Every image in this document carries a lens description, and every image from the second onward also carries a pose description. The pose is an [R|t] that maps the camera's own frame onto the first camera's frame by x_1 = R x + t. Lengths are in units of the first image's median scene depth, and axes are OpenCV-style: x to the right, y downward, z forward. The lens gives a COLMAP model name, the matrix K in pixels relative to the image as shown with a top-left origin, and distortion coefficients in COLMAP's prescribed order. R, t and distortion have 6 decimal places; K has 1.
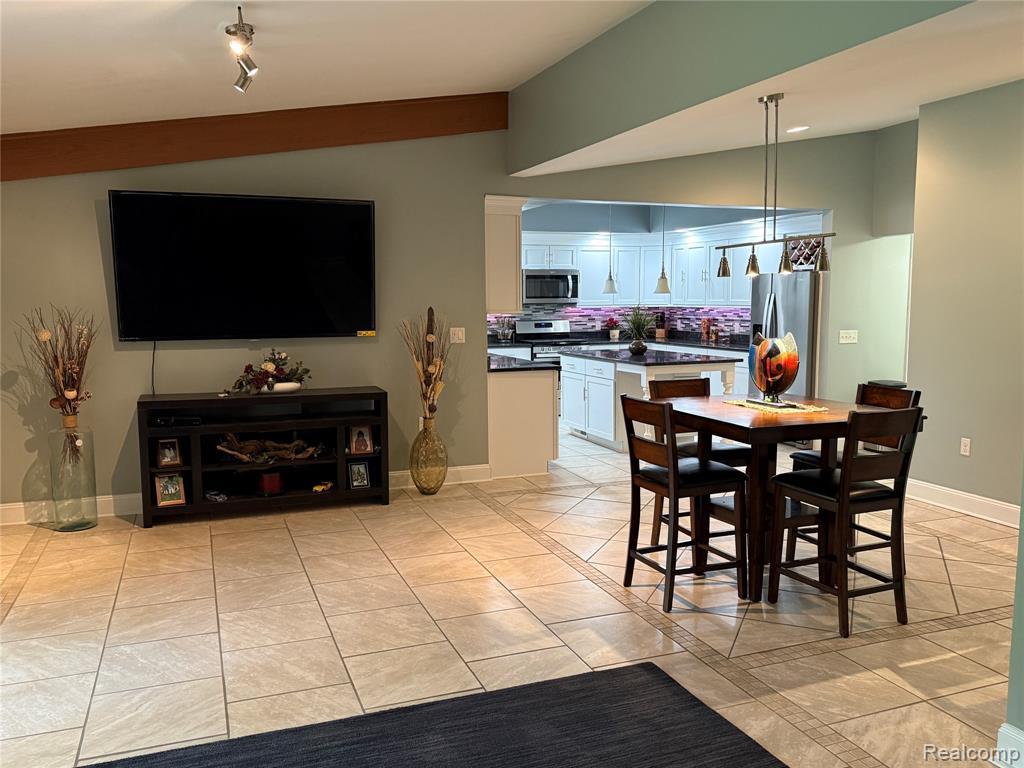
lens RADIAL K [[808.5, 0, 512.7], [0, 808.5, 381.6], [0, 0, 1]] dist [0.081461, -0.003027]
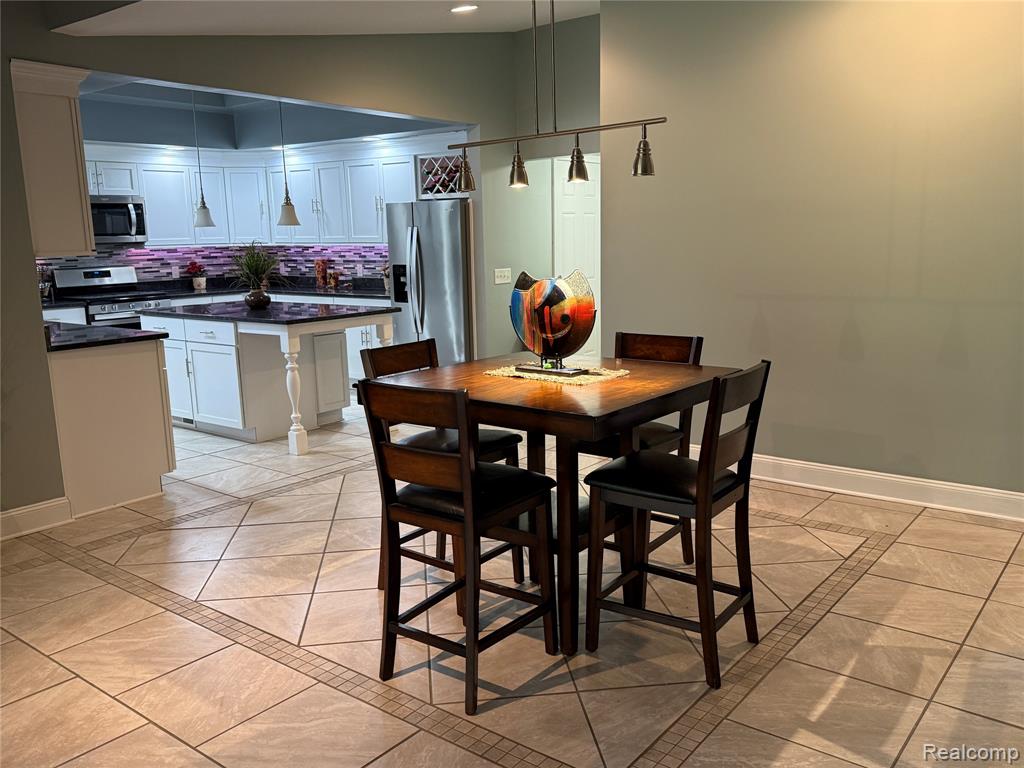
lens RADIAL K [[848.2, 0, 515.0], [0, 848.2, 384.6], [0, 0, 1]] dist [0.085510, -0.127326]
pose [[0.860471, -0.101649, 0.499257, -0.042798], [0.069530, 0.994156, 0.082576, -0.012549], [-0.504734, -0.036341, 0.862510, 0.197229]]
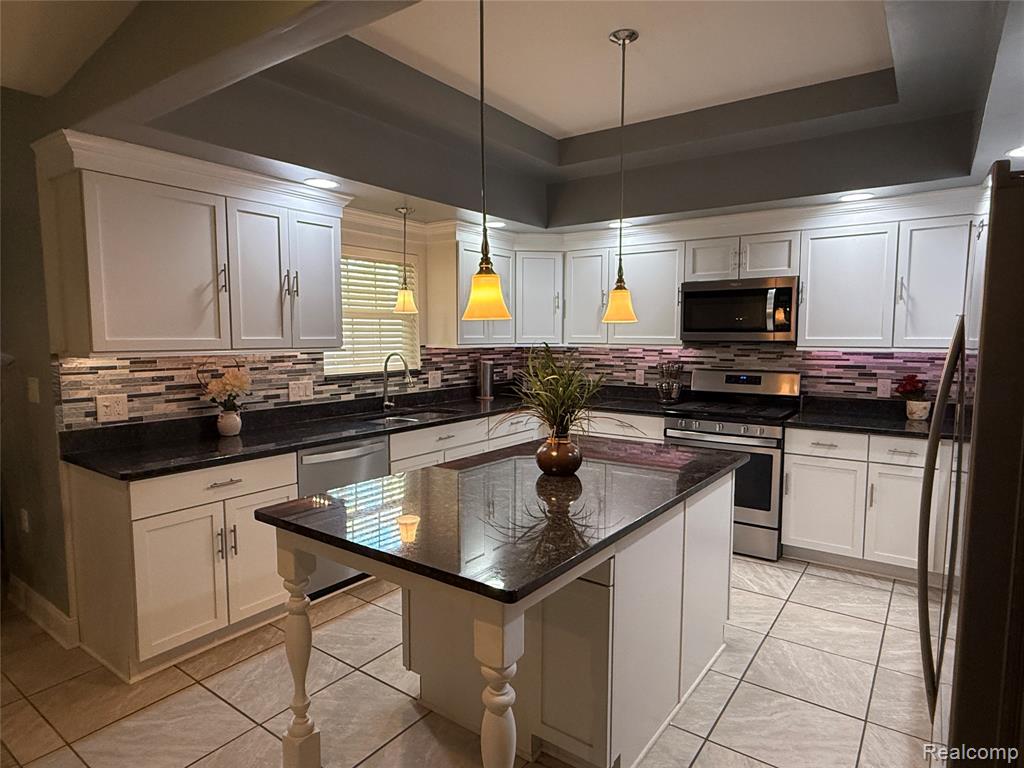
lens RADIAL K [[594.2, 0, 507.9], [0, 594.2, 389.0], [0, 0, 1]] dist [0.007697, -0.001106]
pose [[0.539011, 0.087780, -0.837712, 0.382727], [-0.092598, 0.994702, 0.044649, -0.085570], [0.837193, 0.053504, 0.544284, 0.818231]]
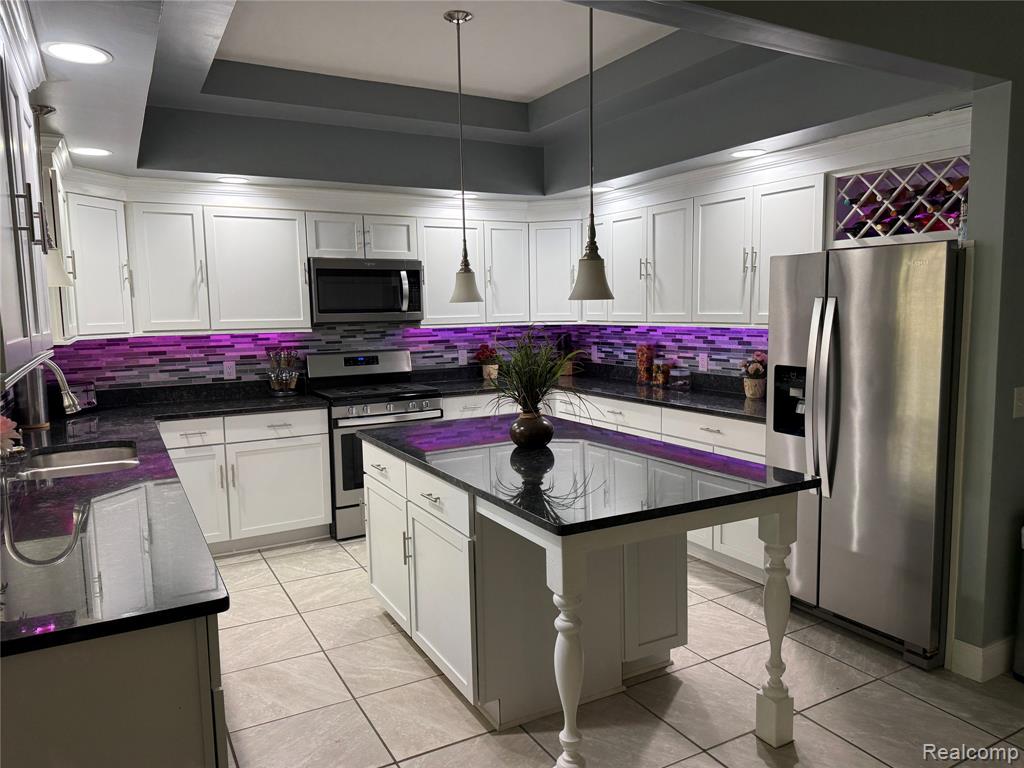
lens RADIAL K [[709.1, 0, 519.7], [0, 709.1, 388.1], [0, 0, 1]] dist [0.055793, -0.075006]
pose [[0.989776, -0.026156, 0.140211, 0.098432], [0.025559, 0.999655, 0.006054, -0.065704], [-0.140321, -0.002409, 0.990103, 0.643852]]
